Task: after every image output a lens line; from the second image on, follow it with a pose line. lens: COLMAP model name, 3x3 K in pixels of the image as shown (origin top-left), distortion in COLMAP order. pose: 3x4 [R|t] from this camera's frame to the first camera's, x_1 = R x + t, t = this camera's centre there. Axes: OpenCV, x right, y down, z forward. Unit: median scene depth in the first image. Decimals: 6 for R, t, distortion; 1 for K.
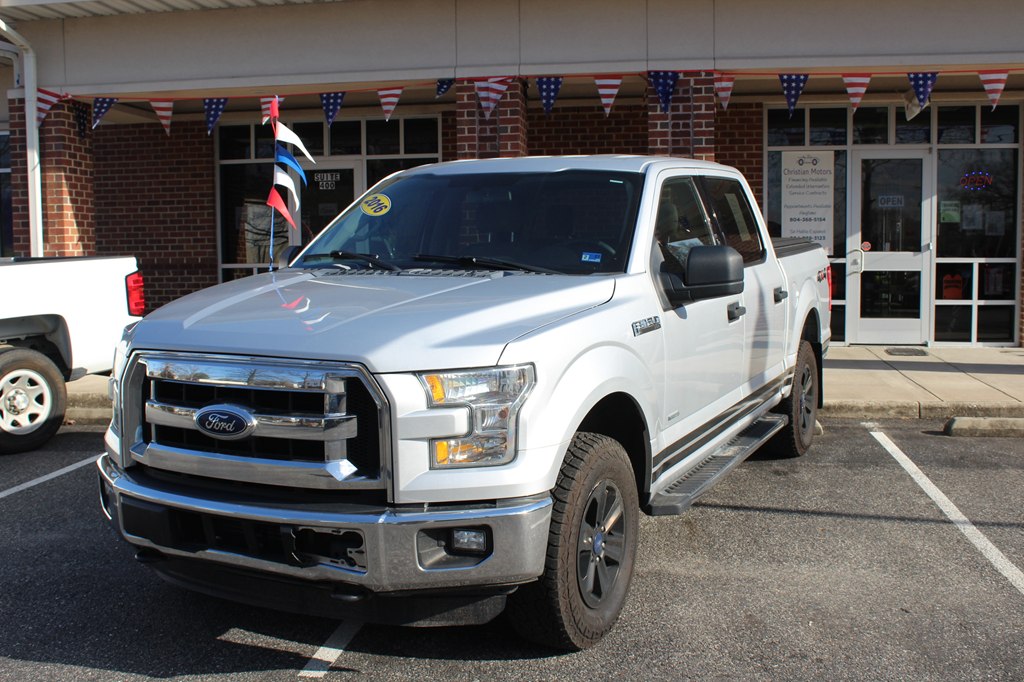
lens RADIAL K [[1040.6, 0, 512.0], [0, 1040.6, 341.0], [0, 0, 1]] dist [-0.092231, 0.023643]
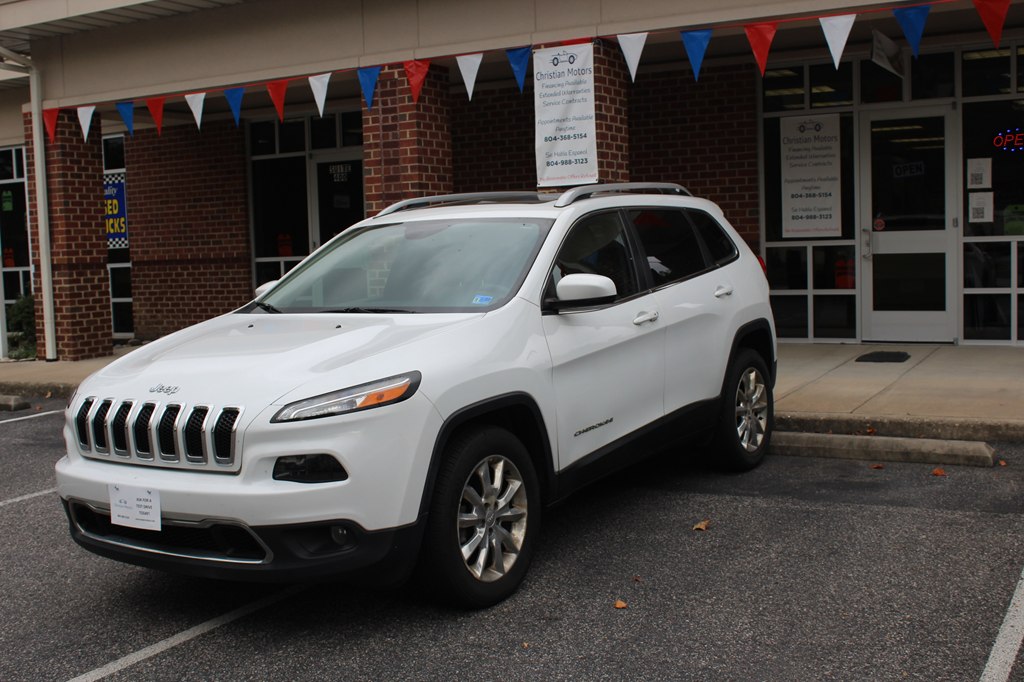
lens RADIAL K [[1184.5, 0, 512.0], [0, 1184.5, 341.0], [0, 0, 1]] dist [-0.082960, 0.028416]
pose [[0.935065, 0.008395, -0.354377, 0.403378], [-0.007164, 0.999963, 0.004783, -0.000033], [0.354404, -0.001934, 0.935090, 0.000774]]
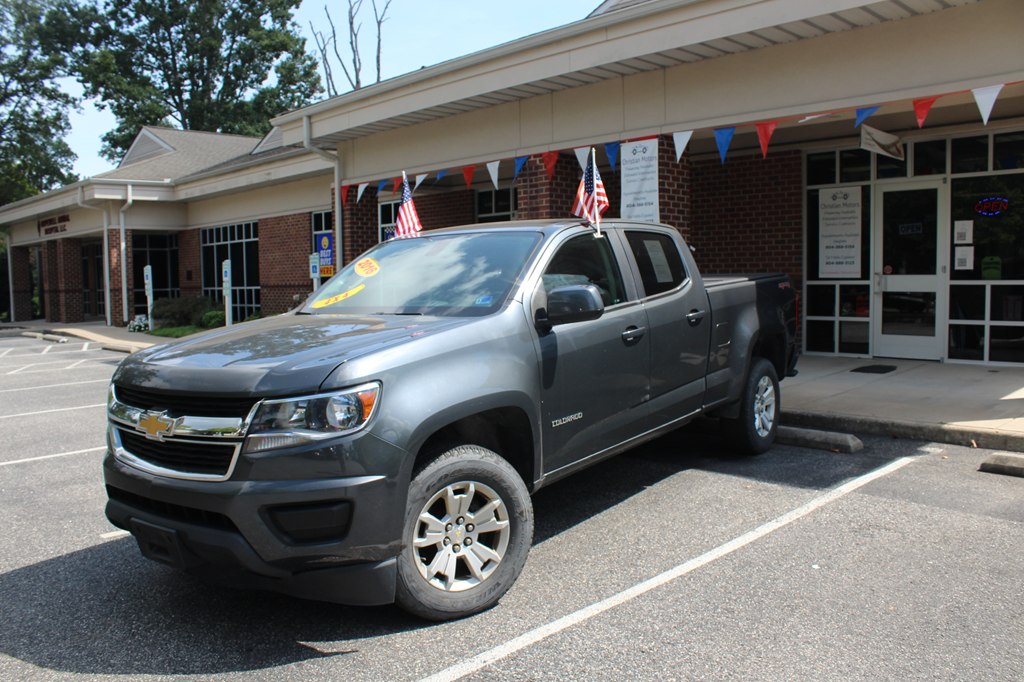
lens RADIAL K [[845.0, 0, 512.0], [0, 845.0, 341.0], [0, 0, 1]] dist [-0.158031, 0.132259]
pose [[0.798774, 0.042818, -0.600105, 0.554506], [-0.044889, 0.998926, 0.011523, -0.007043], [0.599954, 0.017734, 0.799838, 0.045491]]
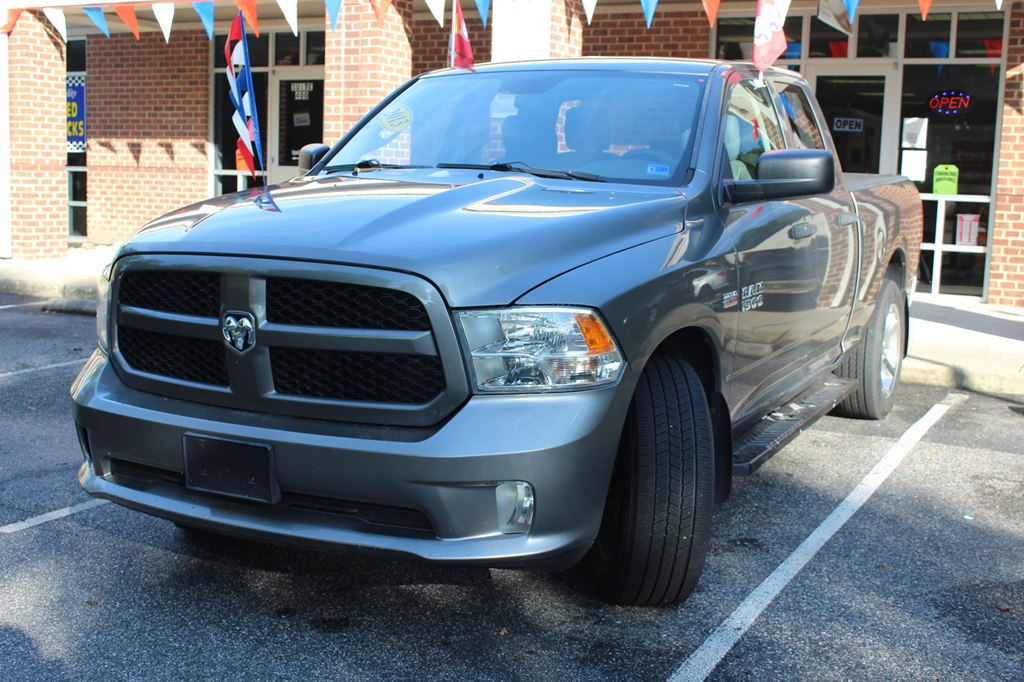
lens RADIAL K [[1225.1, 0, 512.0], [0, 1225.1, 341.0], [0, 0, 1]] dist [-0.055729, 0.005914]
pose [[0.943573, 0.083469, -0.320473, 0.442570], [-0.068774, 0.996007, 0.056924, 0.006138], [0.323944, -0.031671, 0.945546, -0.066106]]
